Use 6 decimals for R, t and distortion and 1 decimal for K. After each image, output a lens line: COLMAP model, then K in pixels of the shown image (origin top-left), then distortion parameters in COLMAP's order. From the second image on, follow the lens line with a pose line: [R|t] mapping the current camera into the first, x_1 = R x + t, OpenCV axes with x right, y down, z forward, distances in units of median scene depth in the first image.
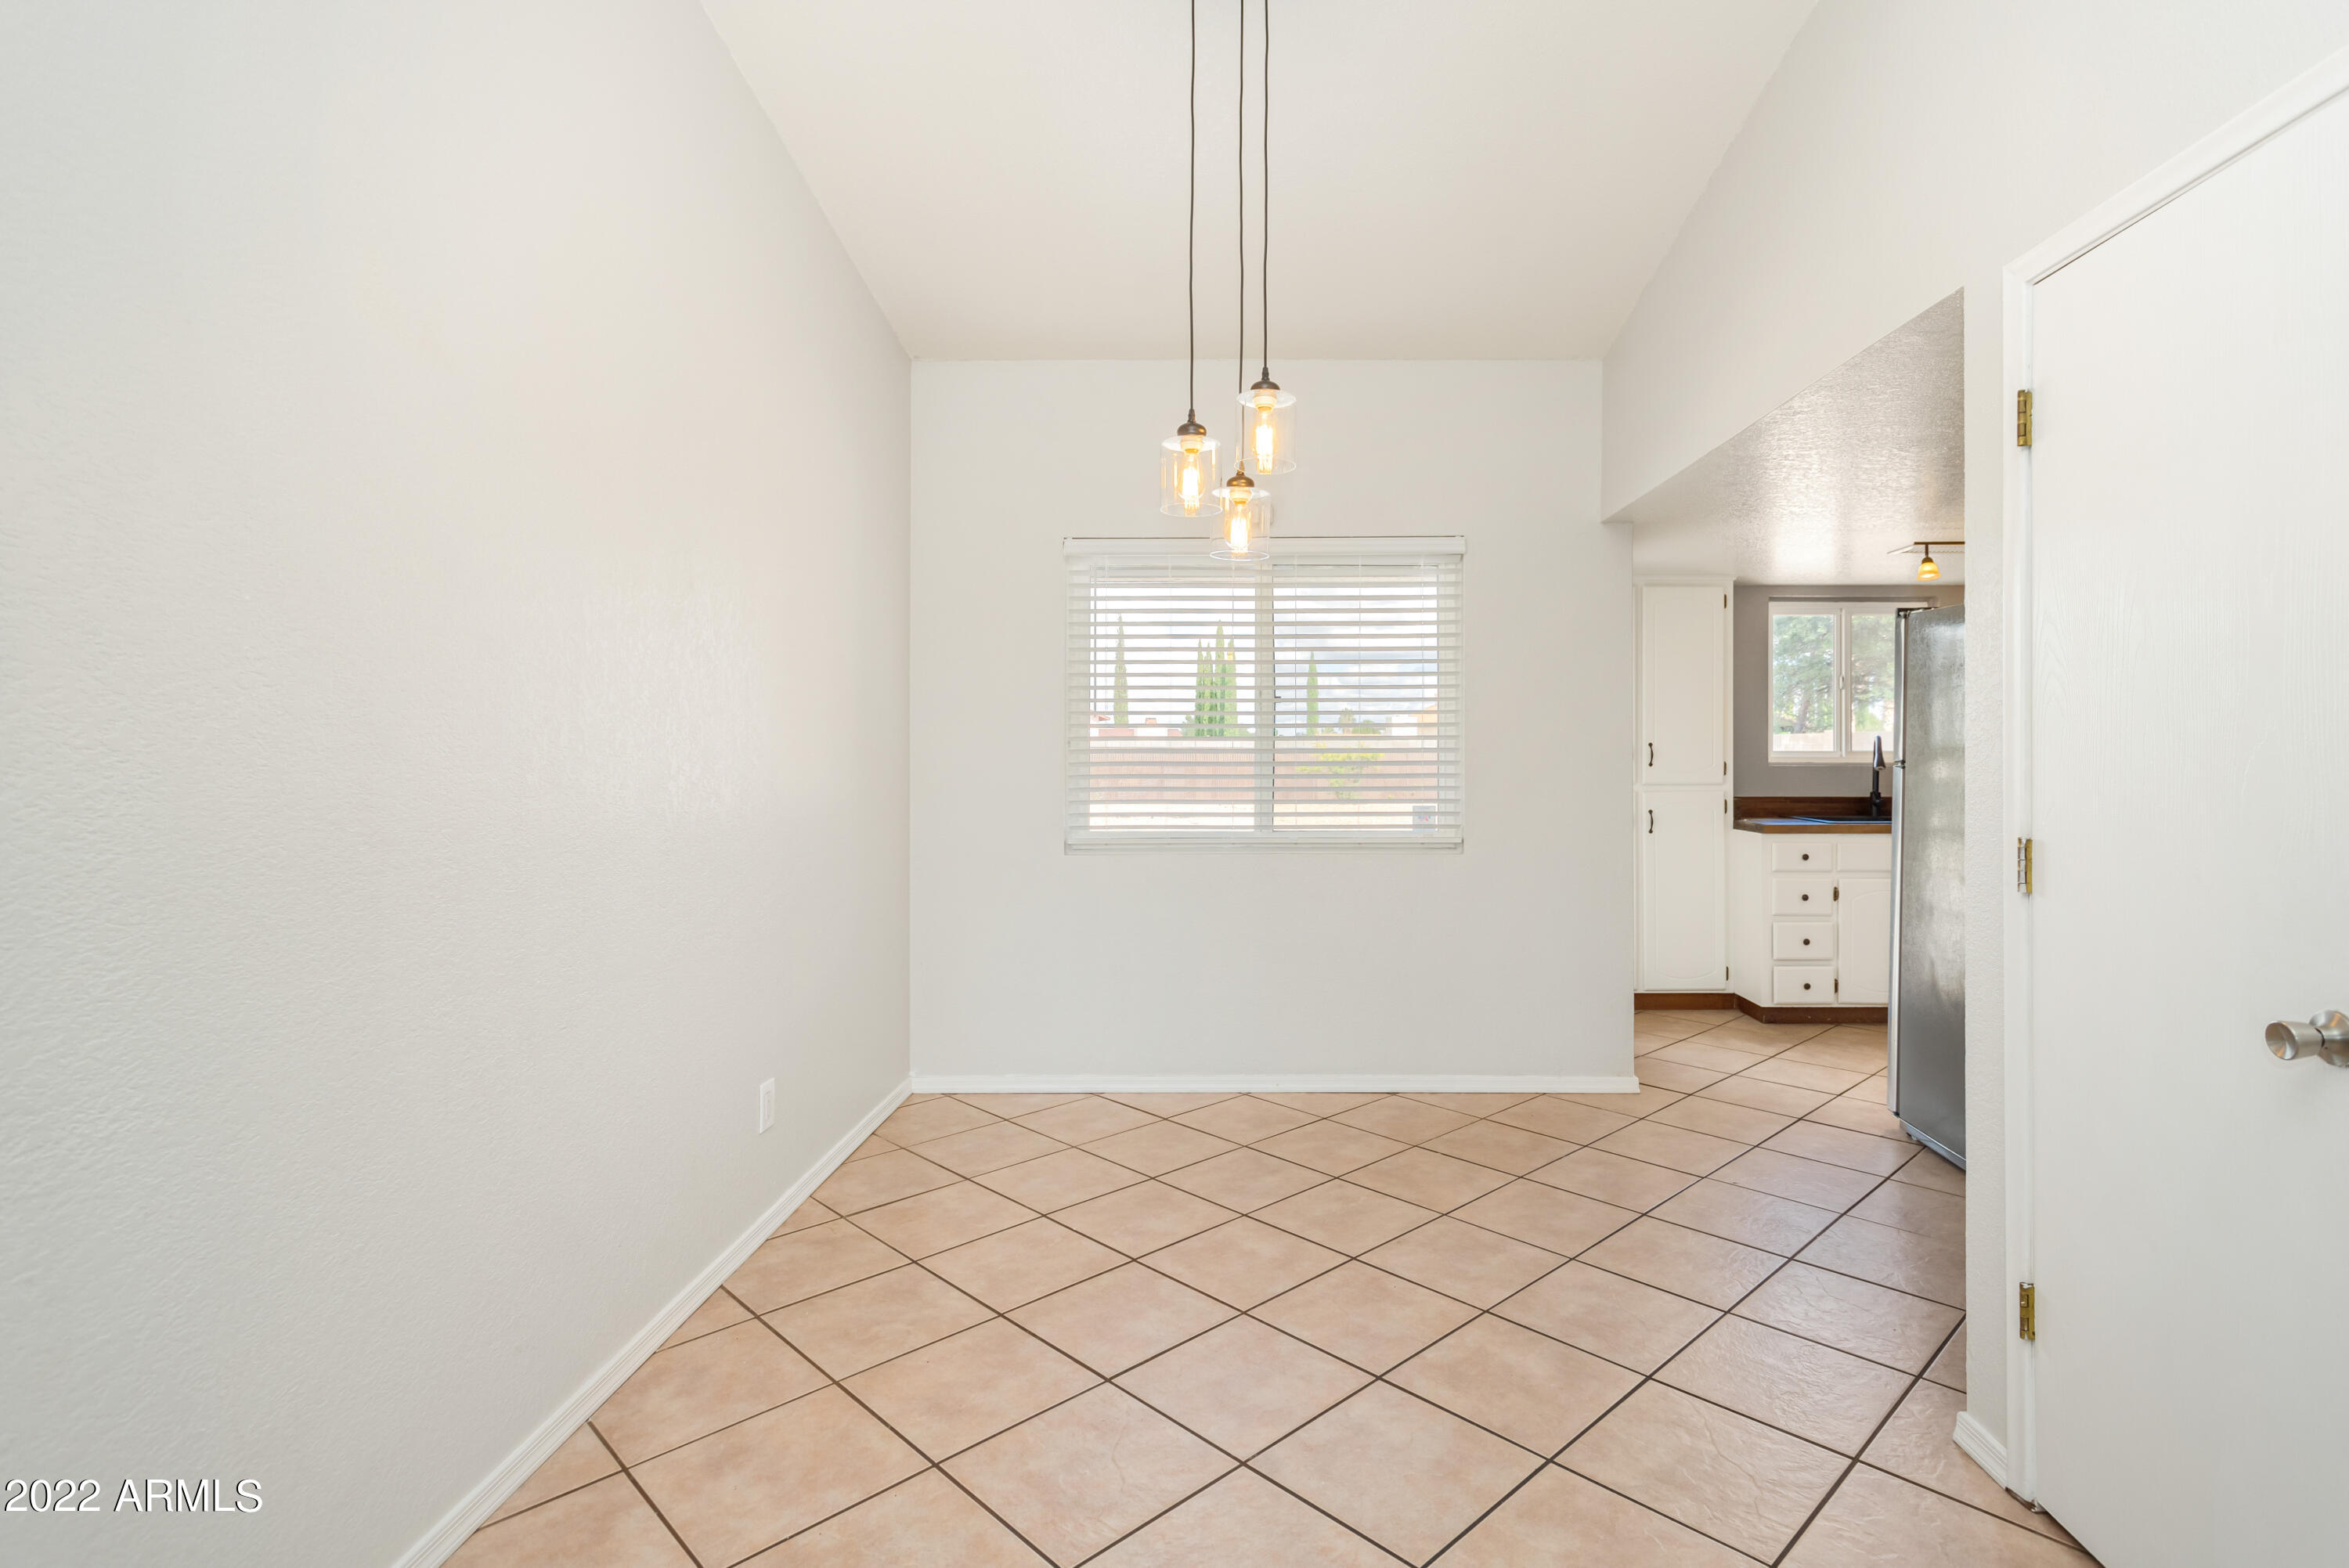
lens RADIAL K [[1161.2, 0, 1254.0], [0, 1161.2, 771.1], [0, 0, 1]] dist [0.001823, 0.000776]
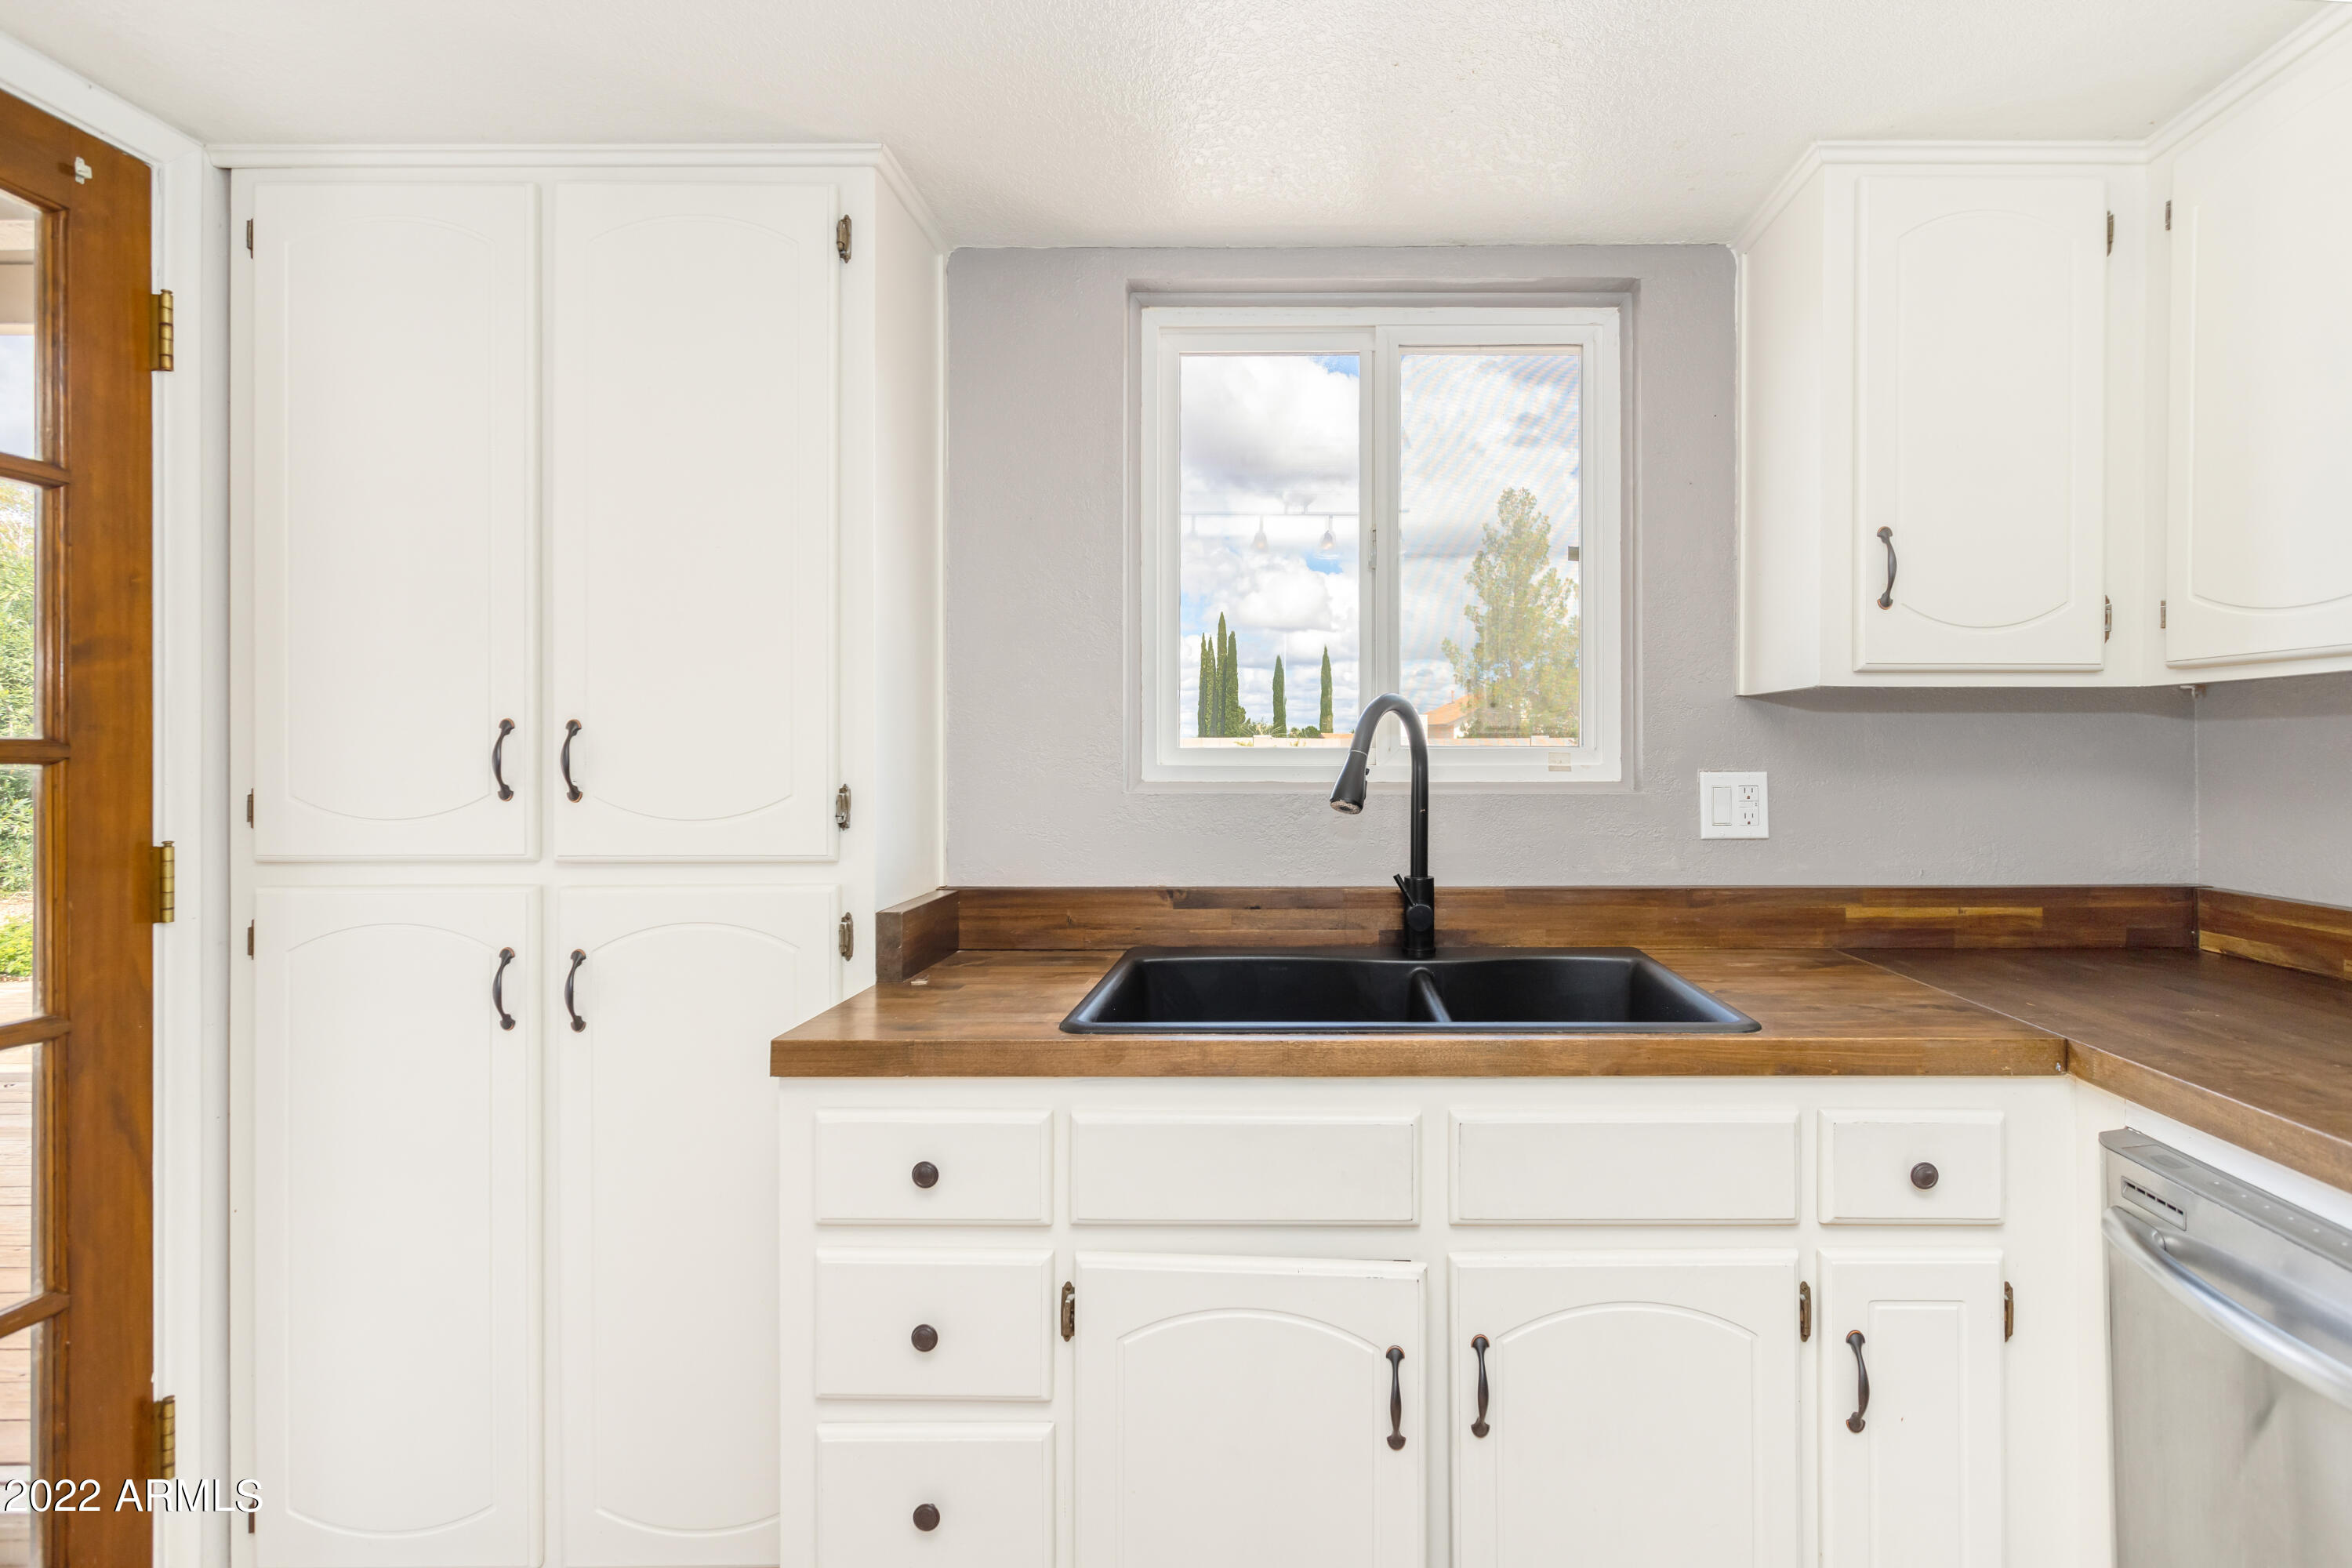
lens RADIAL K [[1162.8, 0, 1255.6], [0, 1162.8, 771.1], [0, 0, 1]] dist [0.001823, 0.000776]
pose [[0.999927, -0.001577, -0.011978, 0.670185], [0.001611, 0.999995, 0.002809, -0.015919], [0.011973, -0.002829, 0.999924, 0.919102]]
